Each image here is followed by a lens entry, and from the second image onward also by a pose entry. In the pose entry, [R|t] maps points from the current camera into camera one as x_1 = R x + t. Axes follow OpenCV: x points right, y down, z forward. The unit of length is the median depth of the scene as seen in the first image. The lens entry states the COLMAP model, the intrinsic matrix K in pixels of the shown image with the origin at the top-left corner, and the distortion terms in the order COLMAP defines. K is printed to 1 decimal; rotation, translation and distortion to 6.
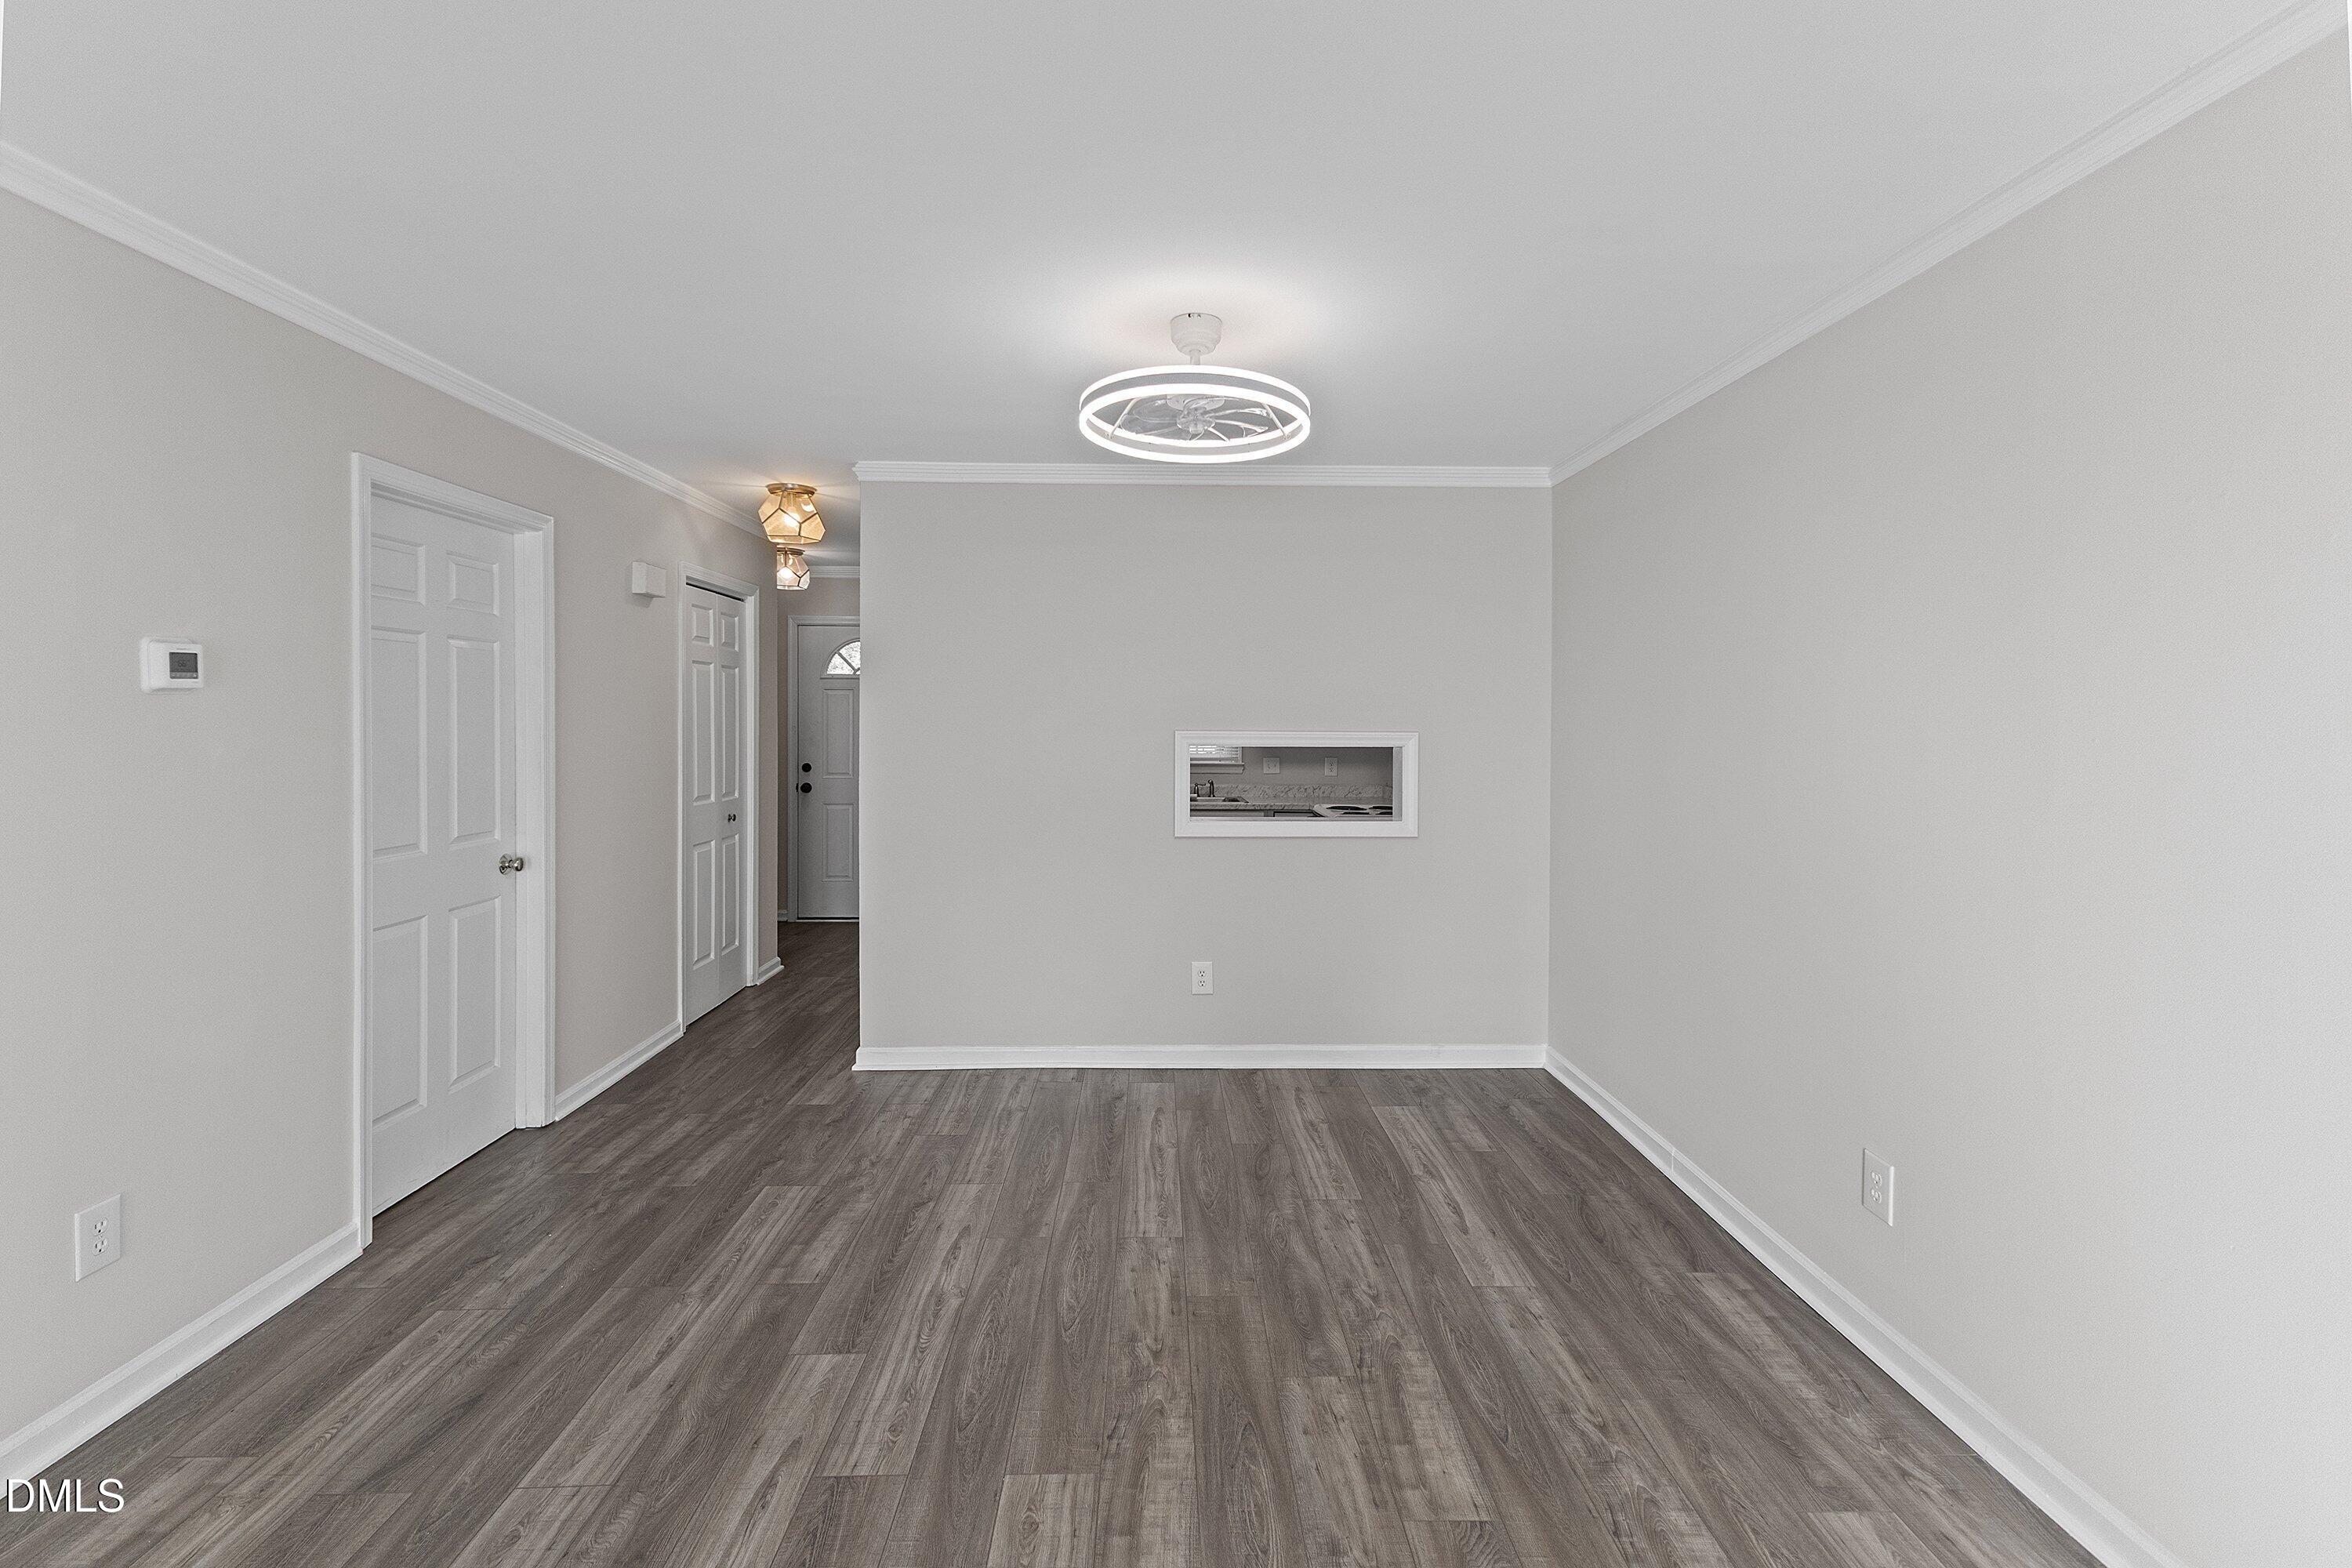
lens RADIAL K [[1032.7, 0, 1169.1], [0, 1032.7, 725.5], [0, 0, 1]] dist [-0.000405, 0.000048]
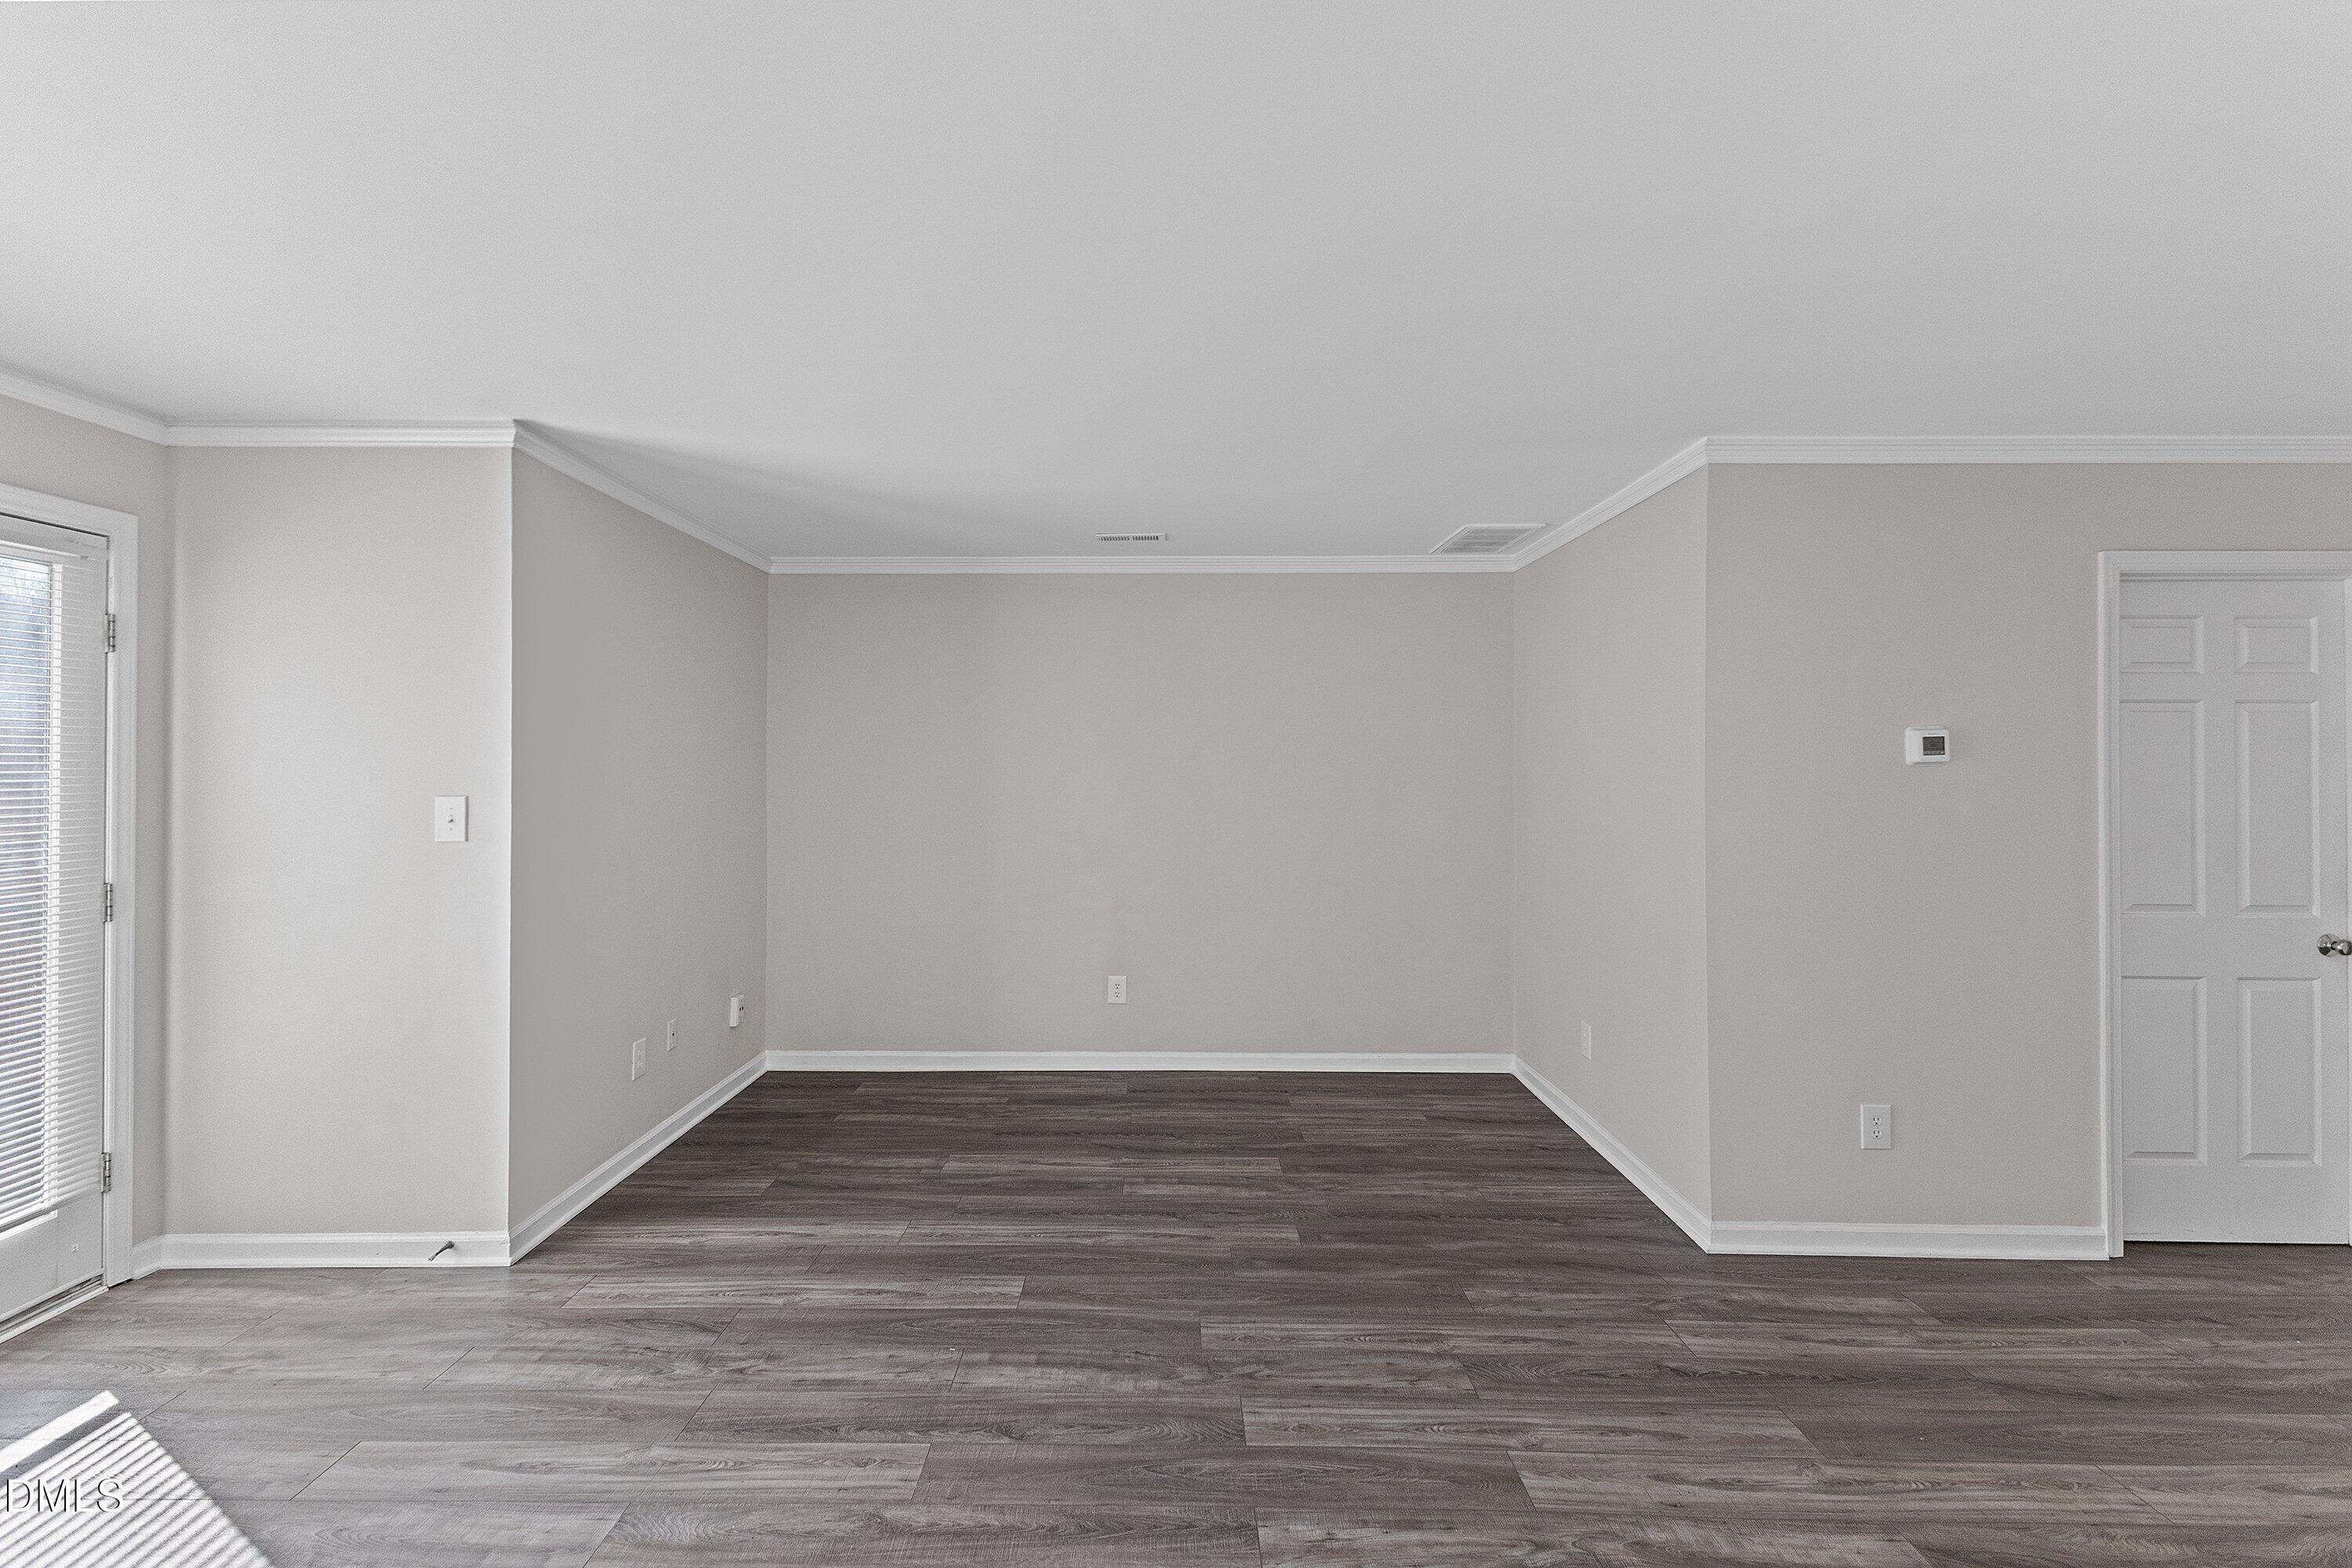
lens RADIAL K [[1033.7, 0, 1185.0], [0, 1033.7, 726.0], [0, 0, 1]] dist [0.018564, -0.001938]
pose [[-0.018268, -0.047151, -0.998721, 0.436337], [-0.009012, 0.998855, -0.046993, -0.008216], [0.999793, 0.008142, -0.018672, 0.009489]]
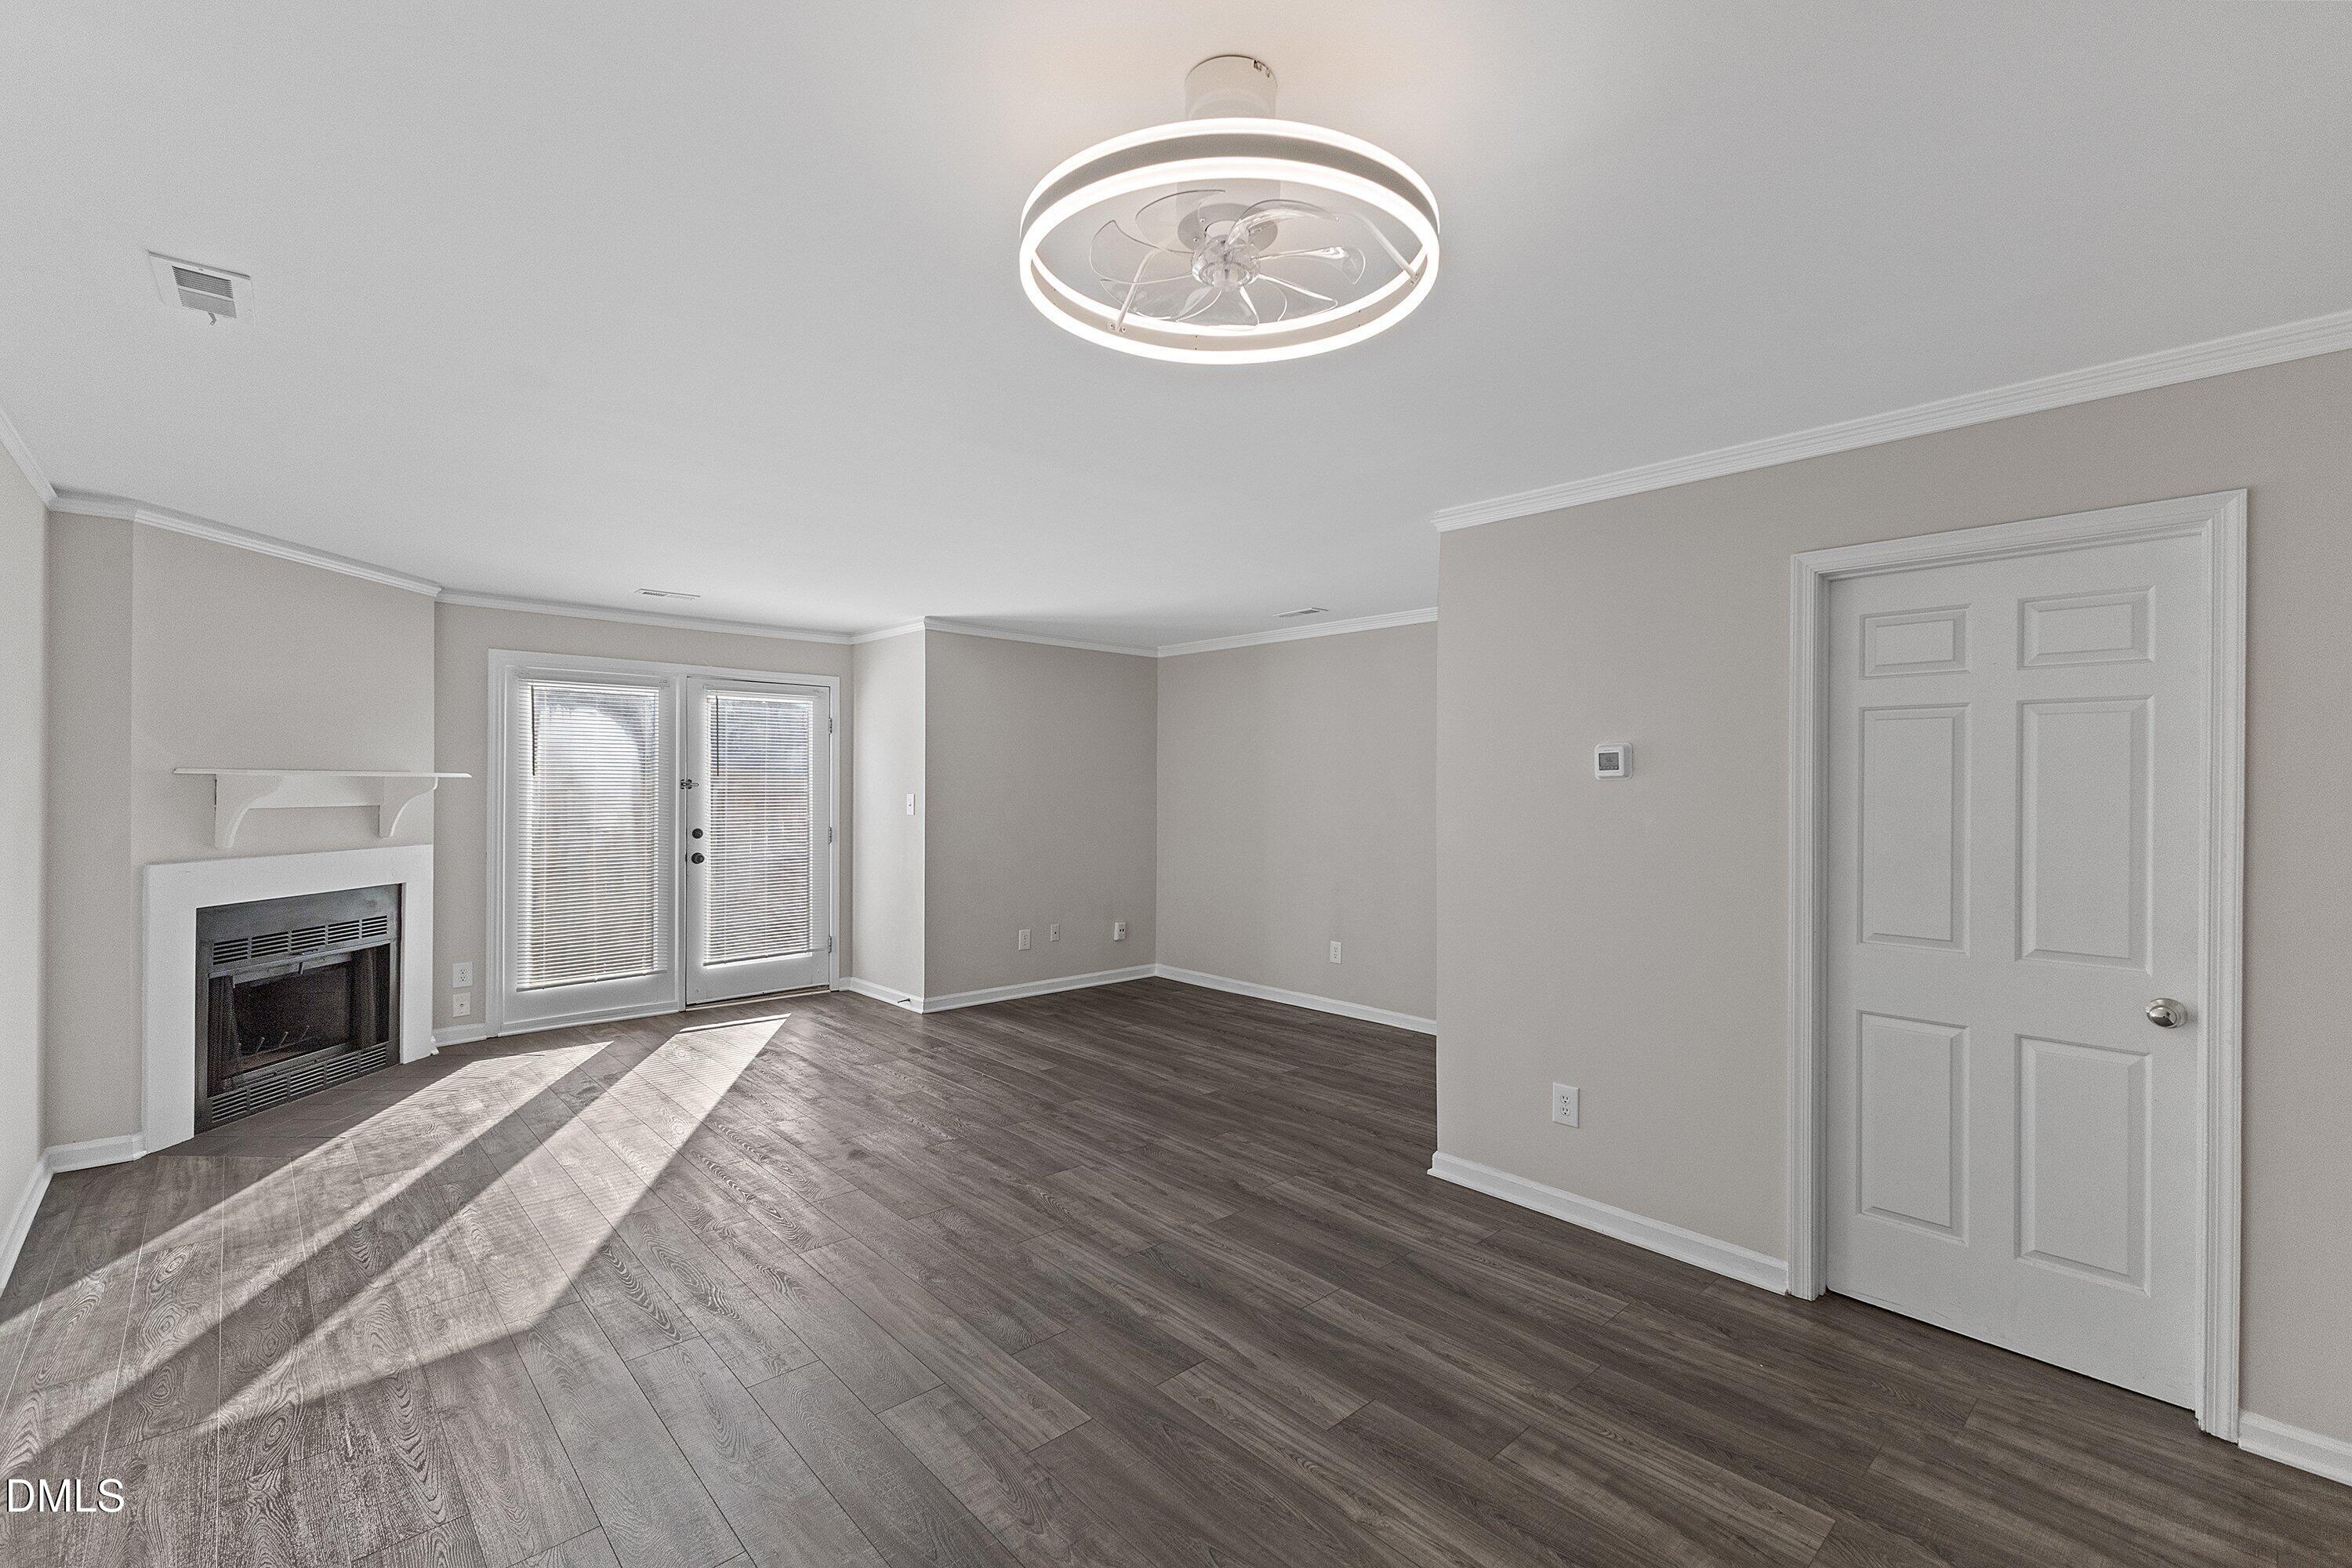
lens RADIAL K [[1032.7, 0, 1216.5], [0, 1032.7, 790.5], [0, 0, 1]] dist [-0.000405, 0.000048]
pose [[-0.733797, -0.007324, -0.679329, 0.427253], [-0.015542, 0.999861, 0.006008, -0.015558], [0.679190, 0.014967, -0.733809, 1.499110]]
